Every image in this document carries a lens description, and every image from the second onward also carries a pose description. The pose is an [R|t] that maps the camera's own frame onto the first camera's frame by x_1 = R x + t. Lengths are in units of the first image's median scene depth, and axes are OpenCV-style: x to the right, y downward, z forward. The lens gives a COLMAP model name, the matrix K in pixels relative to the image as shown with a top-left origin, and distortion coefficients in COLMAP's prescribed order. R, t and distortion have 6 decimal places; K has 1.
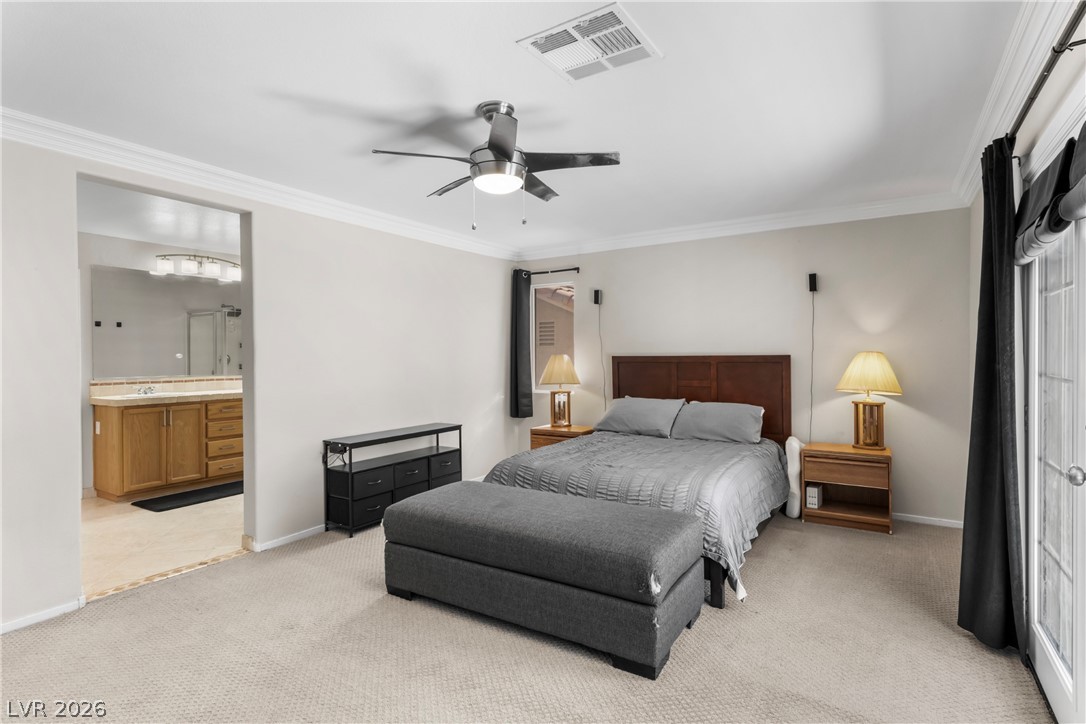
lens RADIAL K [[546.5, 0, 548.7], [0, 546.5, 359.8], [0, 0, 1]] dist [0.006736, 0.000018]
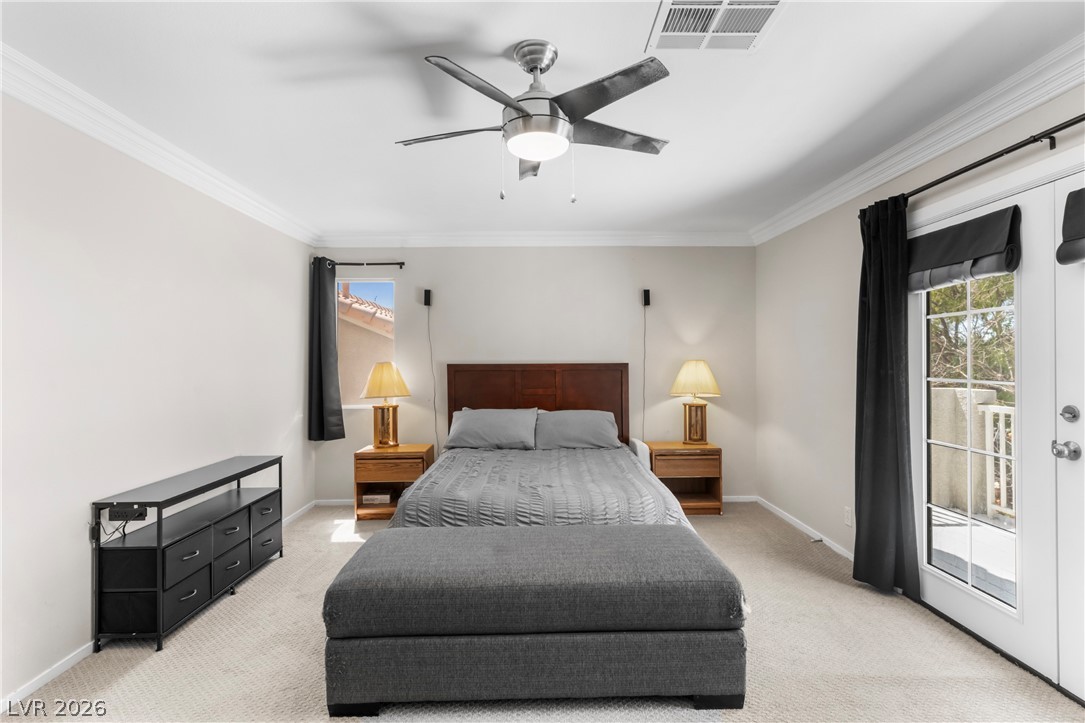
lens RADIAL K [[546.0, 0, 546.3], [0, 546.0, 359.3], [0, 0, 1]] dist [0.006736, 0.000018]
pose [[0.834808, 0.004972, 0.550519, -0.270807], [0.004219, 0.999872, -0.015427, -0.000157], [-0.550525, 0.015201, 0.834680, 0.174646]]
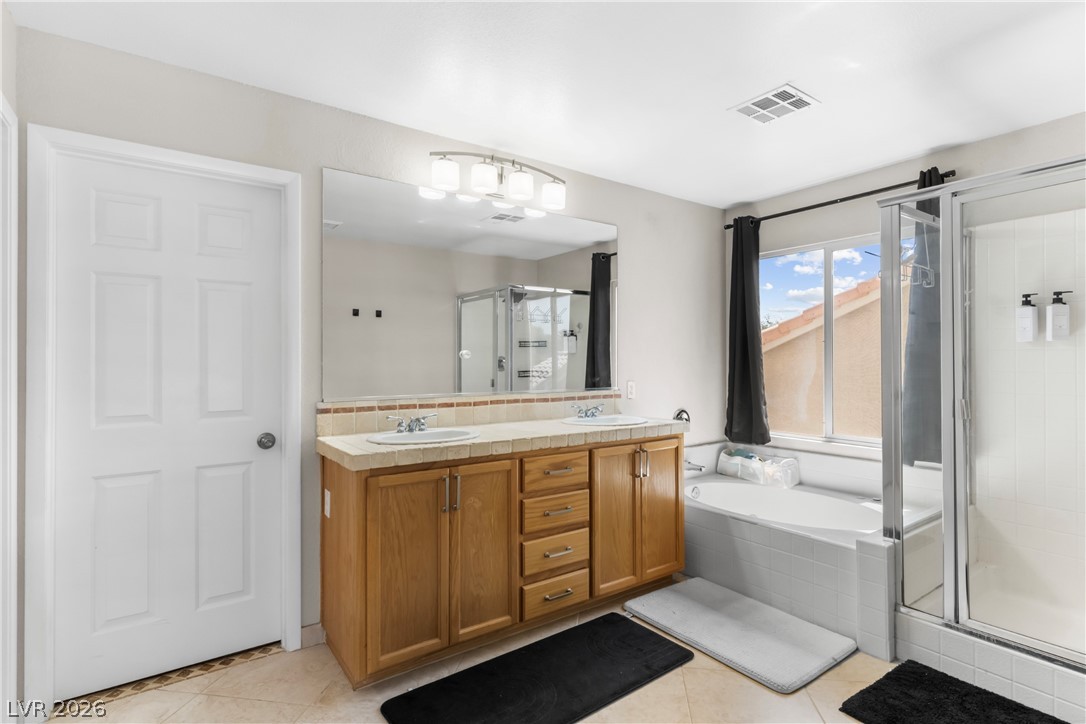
lens RADIAL K [[546.5, 0, 547.2], [0, 546.5, 355.7], [0, 0, 1]] dist [0.006736, 0.000018]
pose [[0.928647, 0.000533, -0.370964, -0.482630], [-0.005774, 0.999899, -0.013018, 0.001043], [0.370919, 0.014231, 0.928556, 0.647617]]
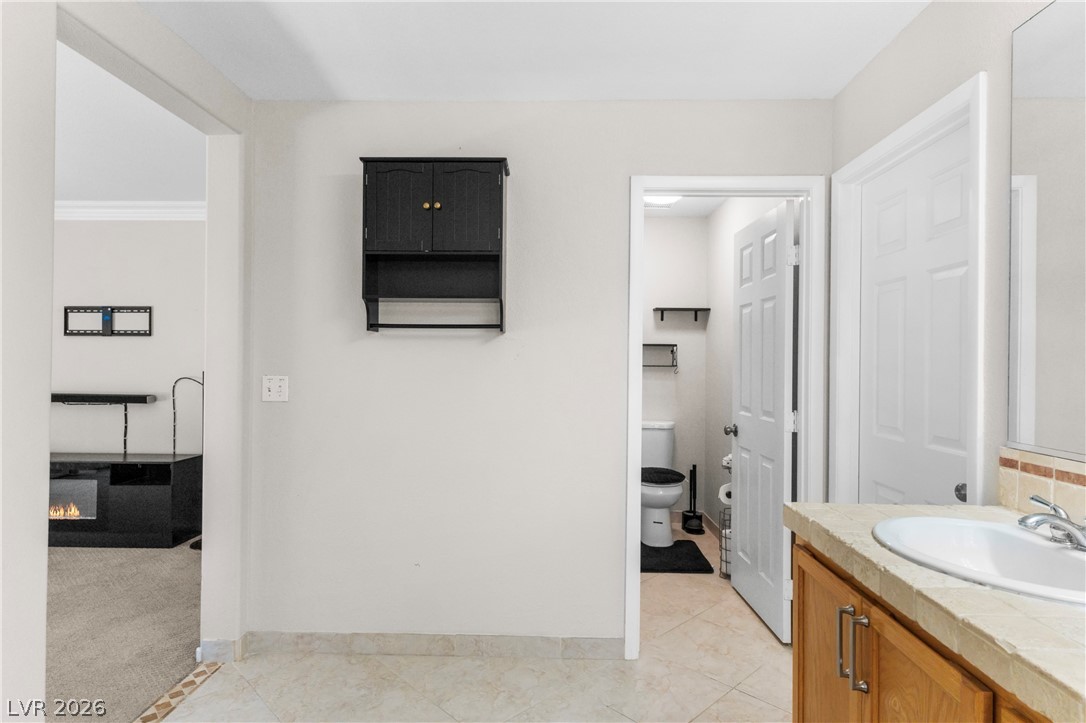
lens RADIAL K [[561.8, 0, 542.0], [0, 561.8, 364.9], [0, 0, 1]] dist [-0.002705, 0.002419]
pose [[-0.856144, 0.019608, -0.516366, -0.493531], [0.008237, 0.999671, 0.024302, -0.014782], [0.516672, 0.016553, -0.856023, 1.167255]]
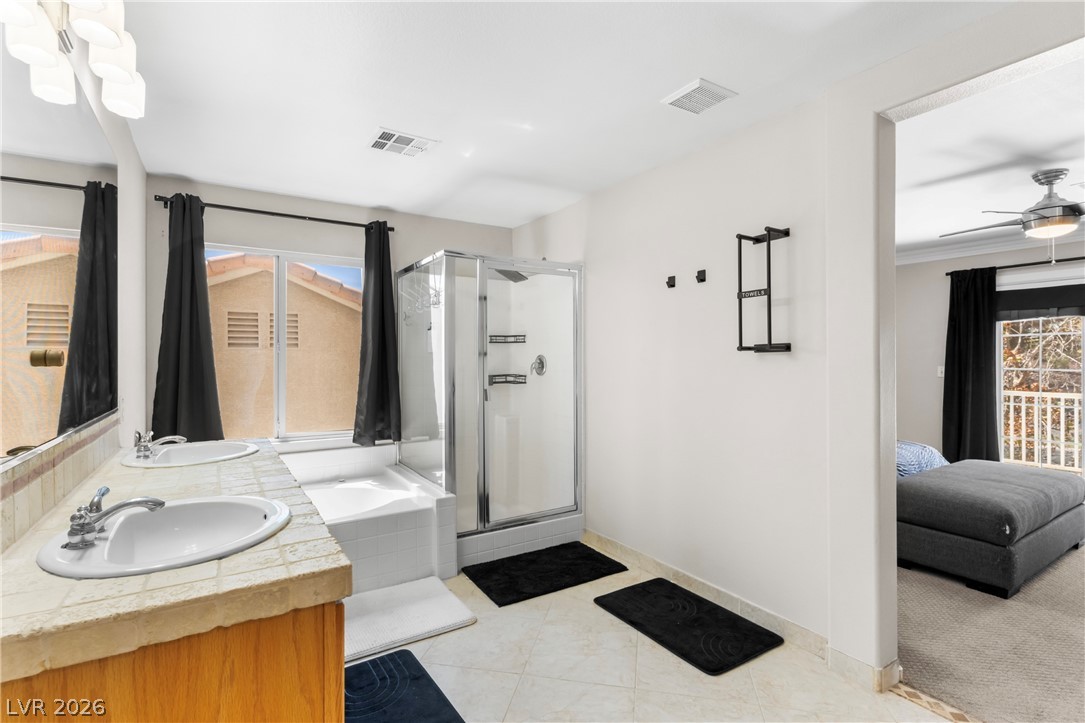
lens RADIAL K [[518.2, 0, 546.6], [0, 518.2, 357.3], [0, 0, 1]] dist [0.003416, -0.000116]
pose [[0.420069, 0.009349, 0.907444, -0.915401], [0.006365, 0.999892, -0.013248, -0.002304], [-0.907470, 0.011341, 0.419964, 0.827461]]
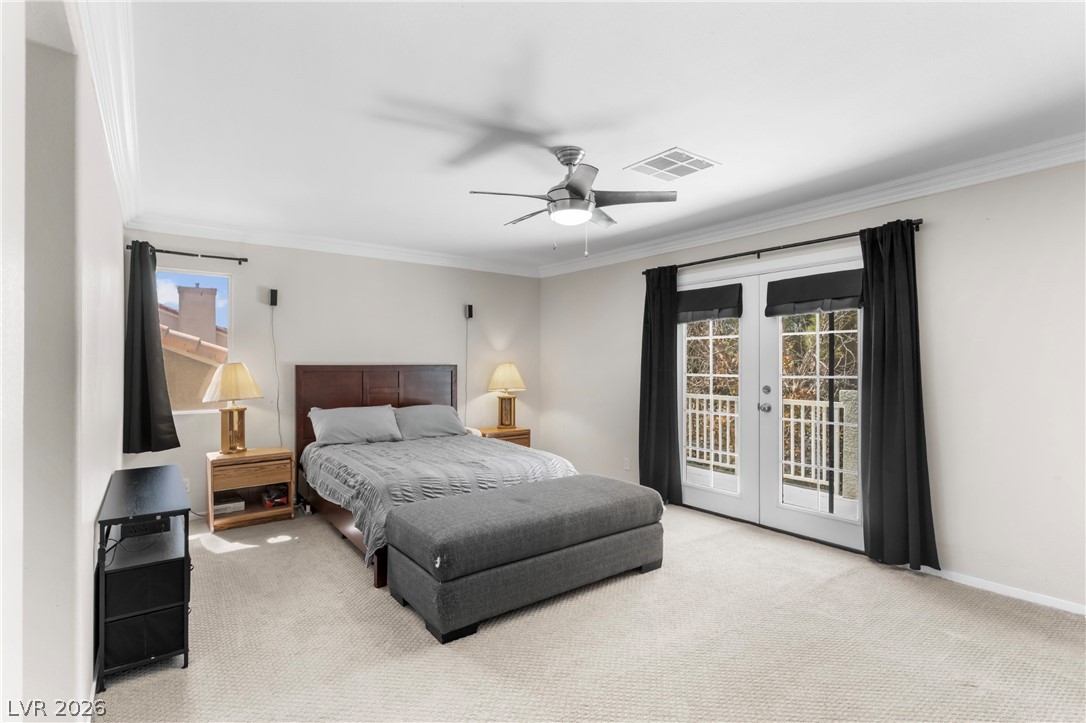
lens RADIAL K [[518.6, 0, 537.1], [0, 518.6, 363.1], [0, 0, 1]] dist [0.003416, -0.000116]
pose [[0.361309, 0.009253, 0.932400, -0.602996], [0.005985, 0.999907, -0.012242, 0.002956], [-0.932427, 0.010004, 0.361220, 0.349251]]
